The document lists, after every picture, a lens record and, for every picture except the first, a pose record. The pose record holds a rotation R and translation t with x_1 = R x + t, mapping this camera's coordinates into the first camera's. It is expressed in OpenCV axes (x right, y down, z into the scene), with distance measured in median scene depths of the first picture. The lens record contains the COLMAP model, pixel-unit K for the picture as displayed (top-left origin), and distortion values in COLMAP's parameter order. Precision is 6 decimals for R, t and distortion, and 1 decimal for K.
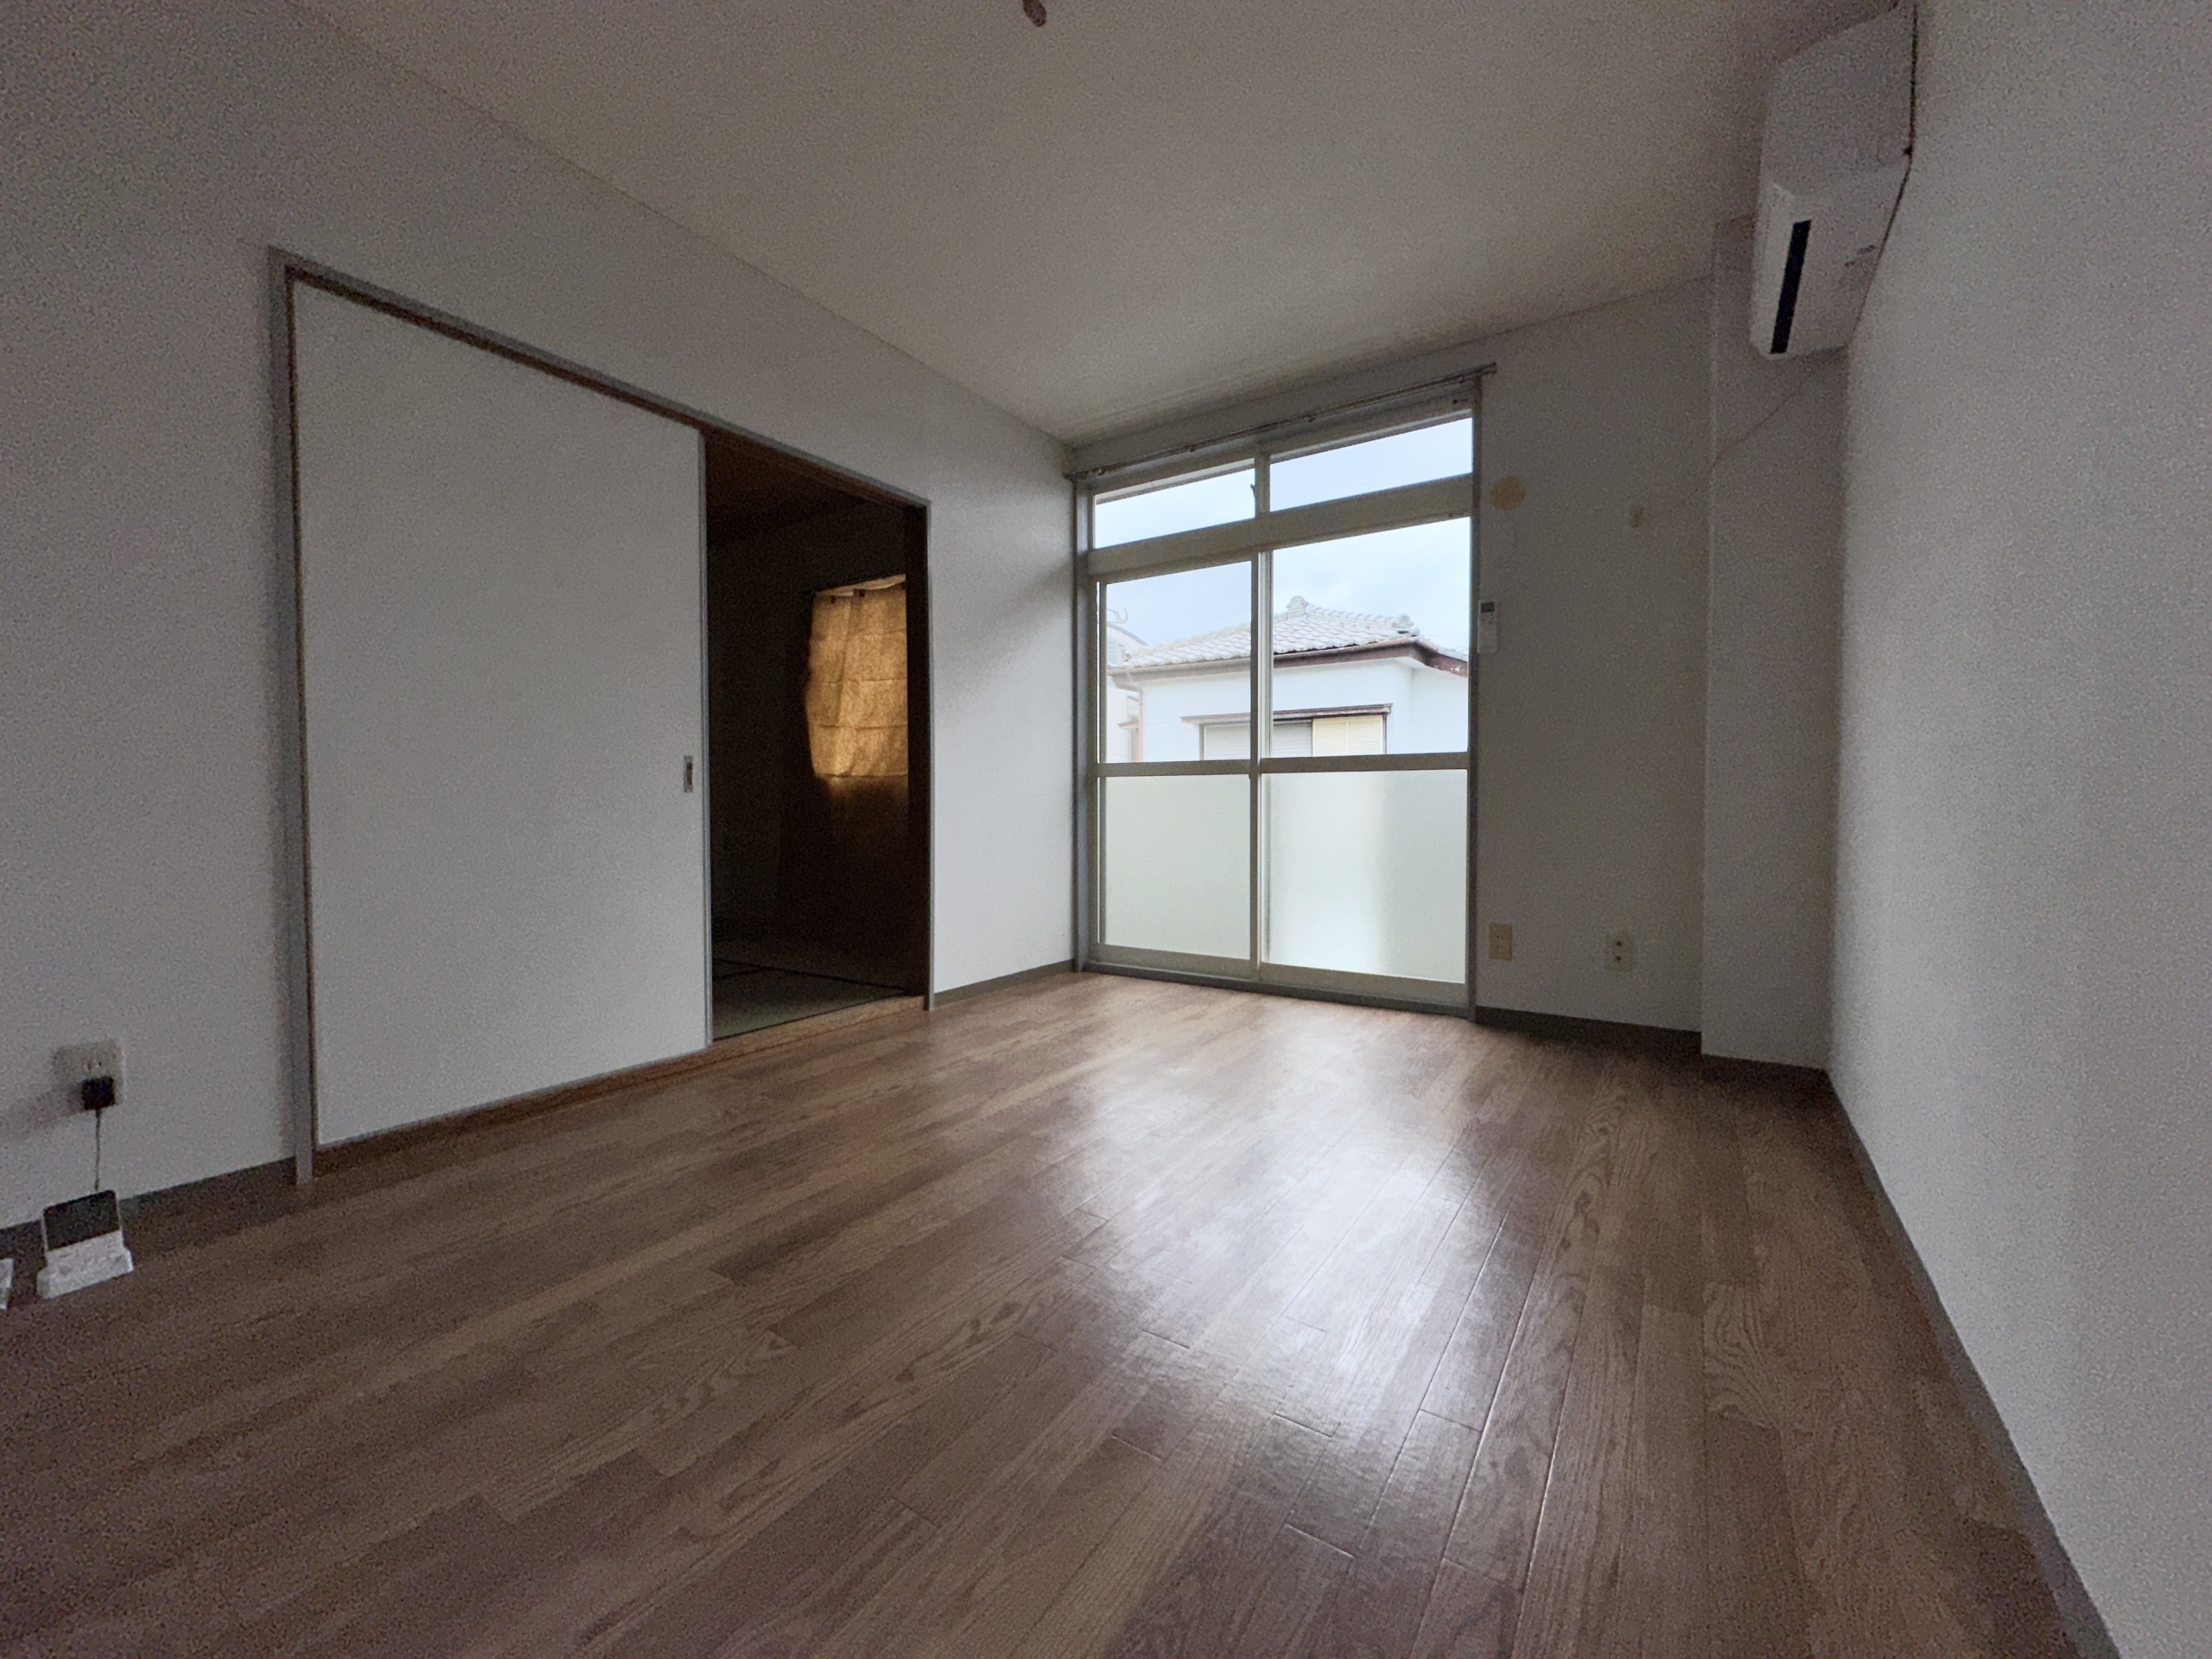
lens RADIAL K [[885.4, 0, 1101.1], [0, 885.4, 811.9], [0, 0, 1]] dist [-0.002570, 0.001337]
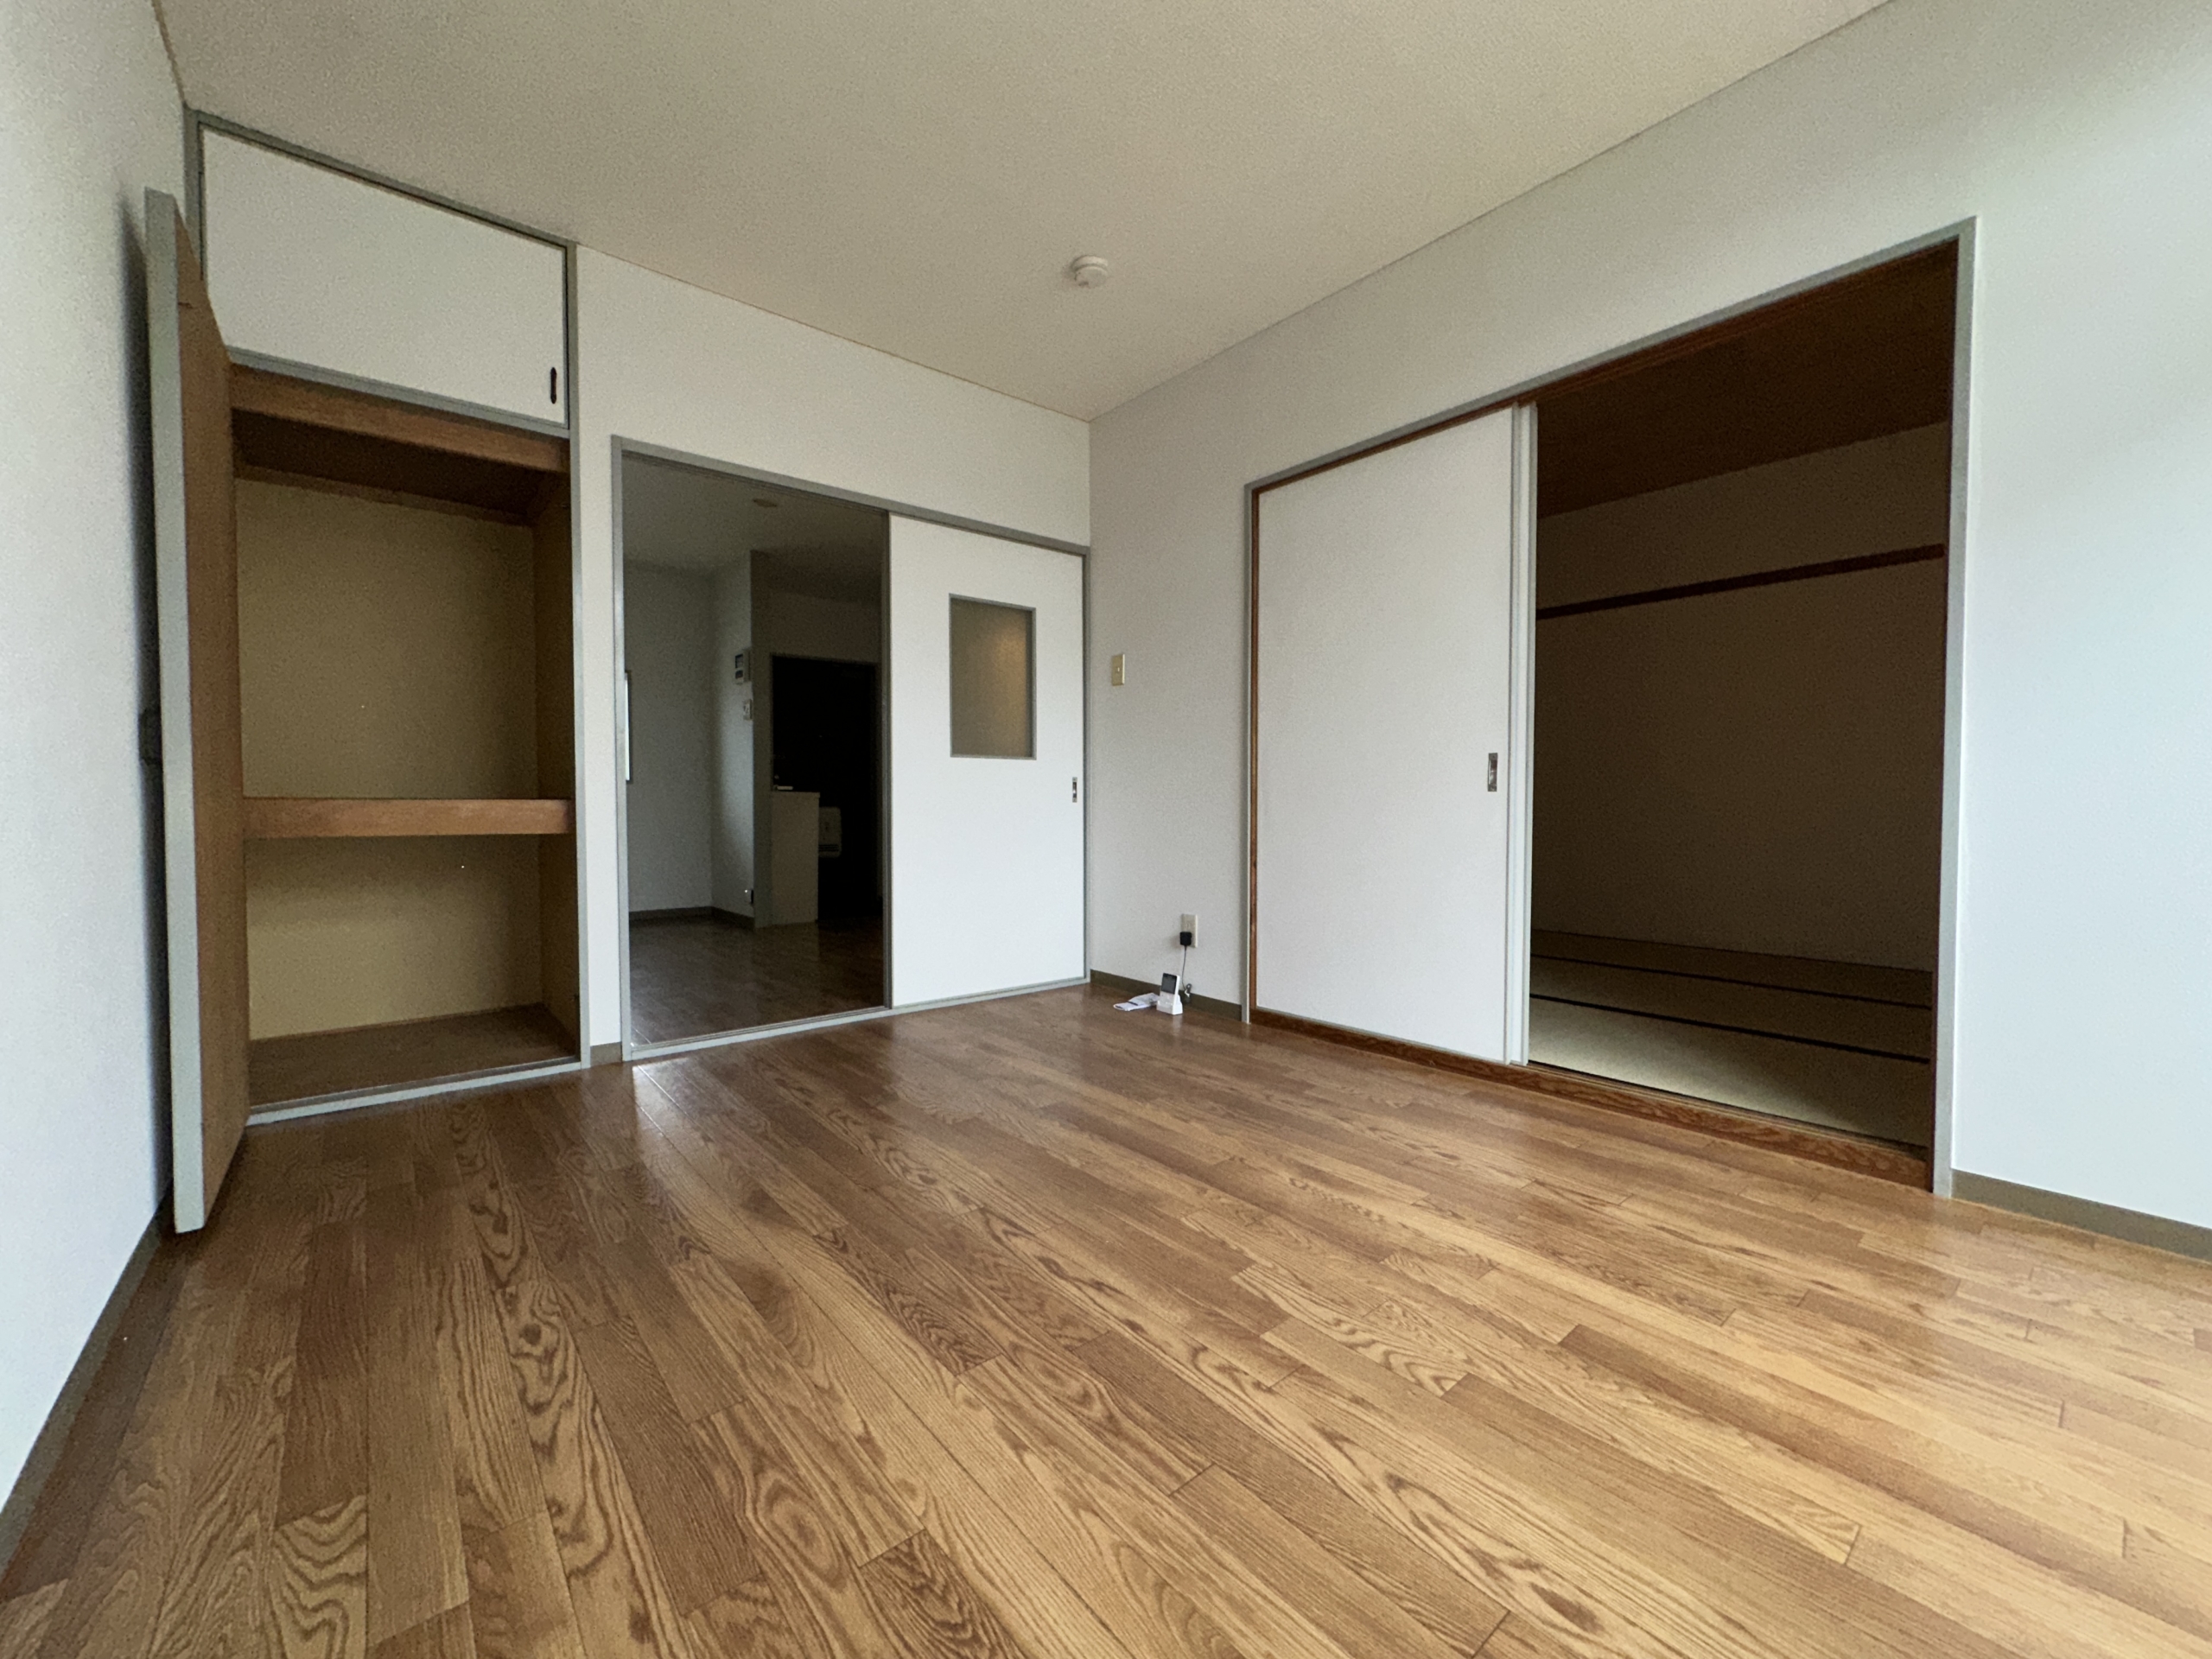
lens RADIAL K [[885.4, 0, 1120.5], [0, 885.4, 835.7], [0, 0, 1]] dist [-0.002570, 0.001337]
pose [[-0.274693, 0.036351, -0.960845, 0.739060], [-0.012184, 0.999073, 0.041280, -0.013559], [0.961455, 0.023046, -0.273995, 1.109438]]
